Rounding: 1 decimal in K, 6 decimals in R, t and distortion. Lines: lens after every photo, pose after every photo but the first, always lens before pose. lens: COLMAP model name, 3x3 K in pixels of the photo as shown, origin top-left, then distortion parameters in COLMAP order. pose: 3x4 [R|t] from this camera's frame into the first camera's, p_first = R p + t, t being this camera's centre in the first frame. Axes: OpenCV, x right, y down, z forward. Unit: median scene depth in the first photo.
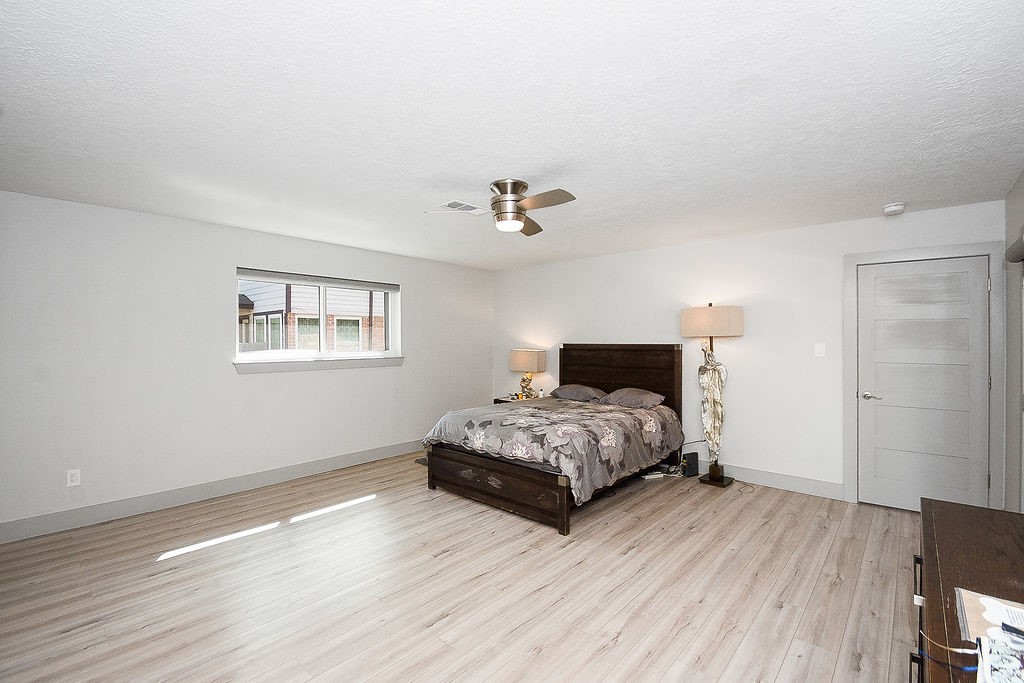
lens RADIAL K [[459.4, 0, 500.8], [0, 459.4, 352.7], [0, 0, 1]] dist [0.001413, -0.012432]
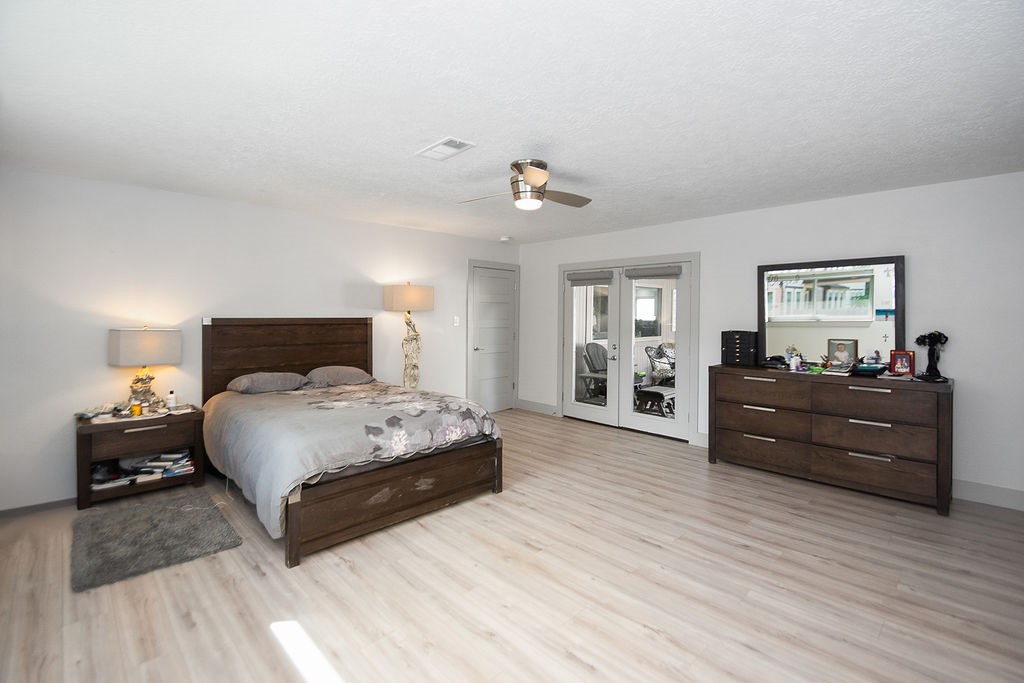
lens RADIAL K [[457.1, 0, 514.0], [0, 457.1, 303.4], [0, 0, 1]] dist [-0.042683, -0.000197]
pose [[0.046053, 0.026140, 0.998597, -0.807248], [0.021057, 0.999410, -0.027132, -0.020791], [-0.998717, 0.022277, 0.045475, 0.762682]]
